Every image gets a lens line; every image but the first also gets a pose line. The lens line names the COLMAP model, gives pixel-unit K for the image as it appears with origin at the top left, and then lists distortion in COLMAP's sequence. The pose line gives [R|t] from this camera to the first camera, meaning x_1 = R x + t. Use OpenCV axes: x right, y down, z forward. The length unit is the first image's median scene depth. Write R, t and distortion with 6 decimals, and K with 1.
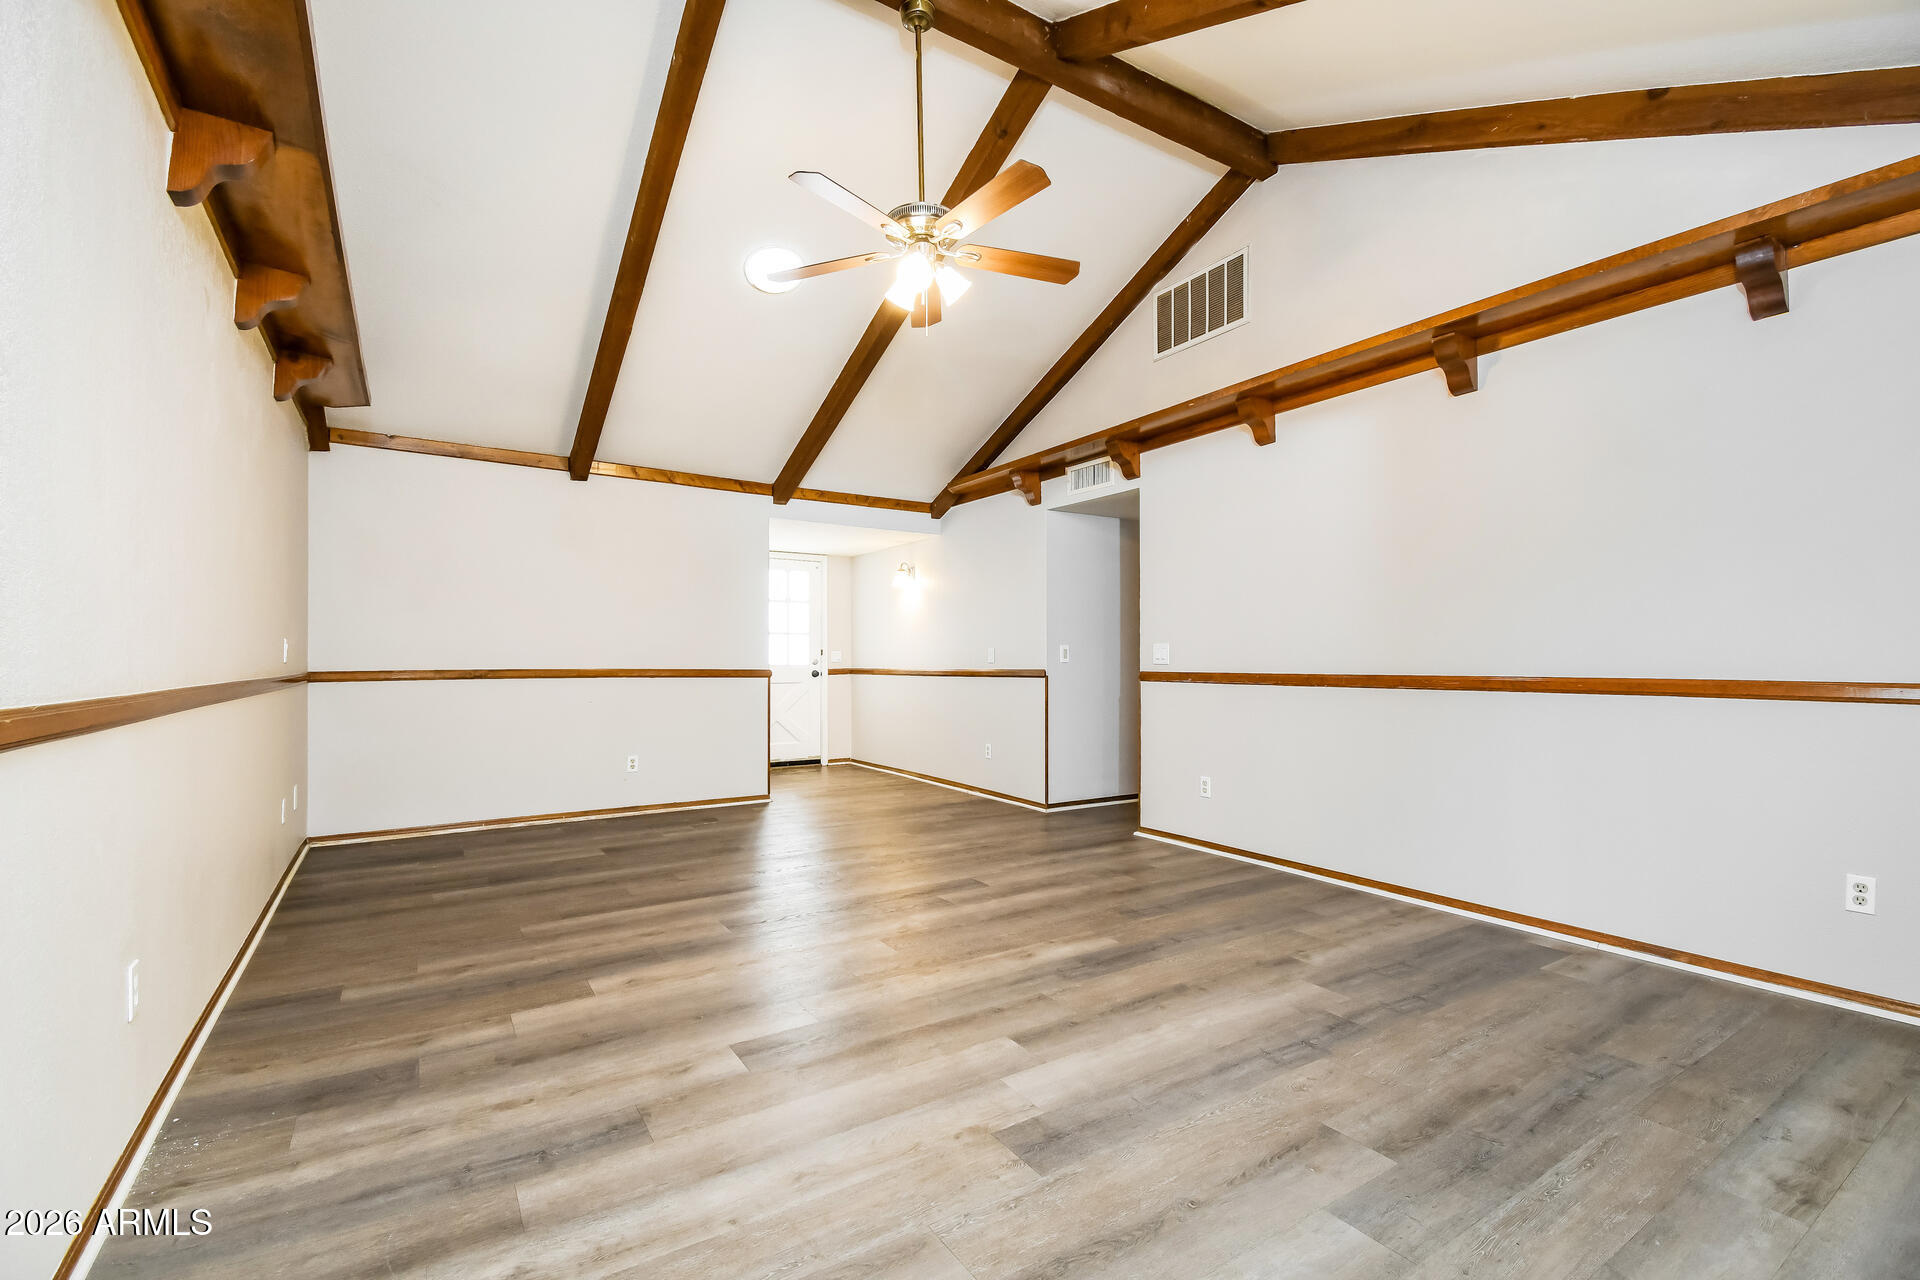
lens RADIAL K [[853.2, 0, 947.5], [0, 853.2, 647.9], [0, 0, 1]] dist [-0.001739, -0.003236]
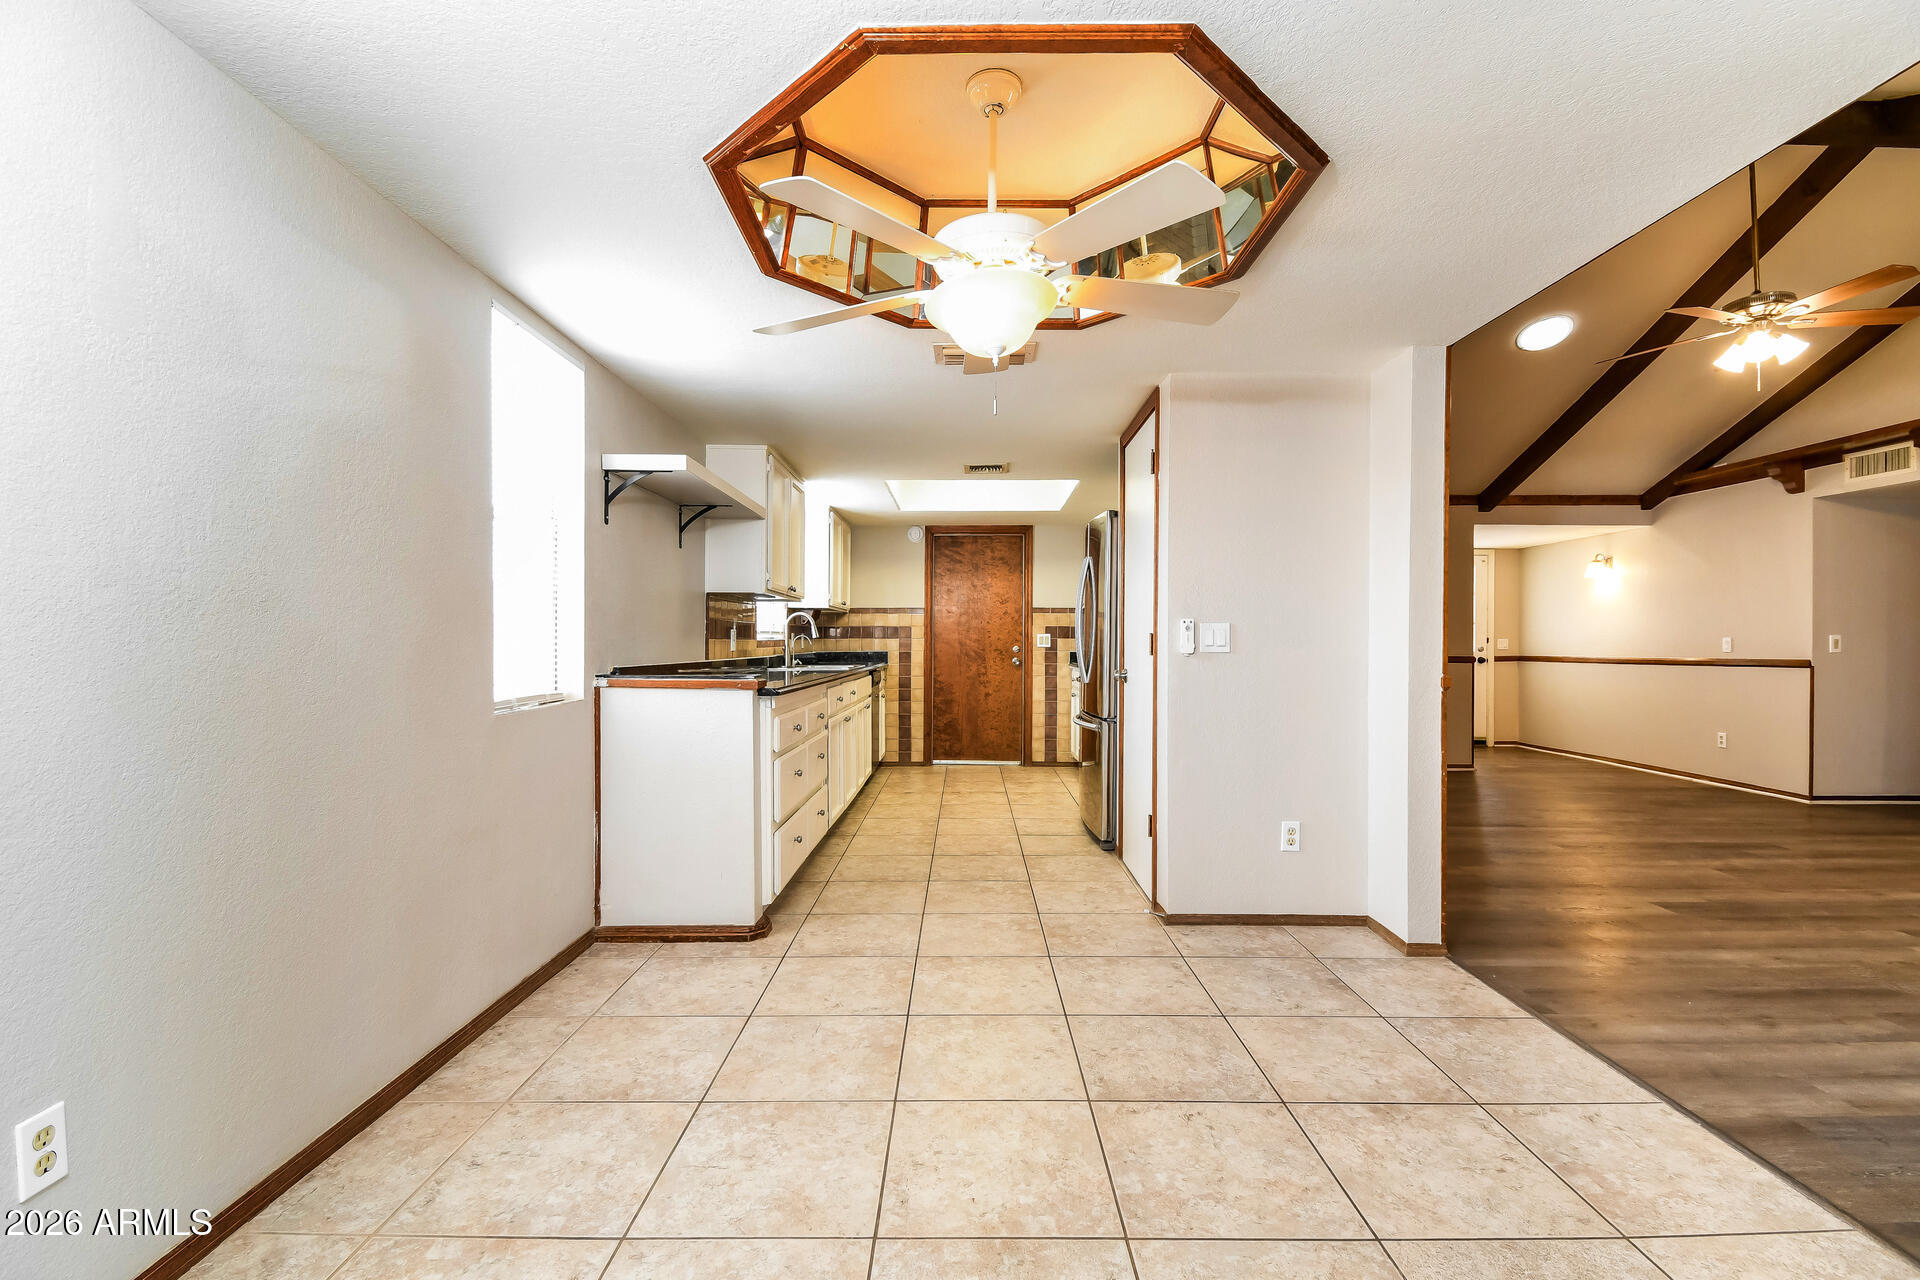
lens RADIAL K [[853.2, 0, 966.6], [0, 853.2, 634.5], [0, 0, 1]] dist [-0.001739, -0.003236]
pose [[0.838642, -0.000696, -0.544682, -0.168011], [0.001916, 0.999997, 0.001672, -0.007011], [0.544679, -0.002445, 0.838641, -0.355194]]
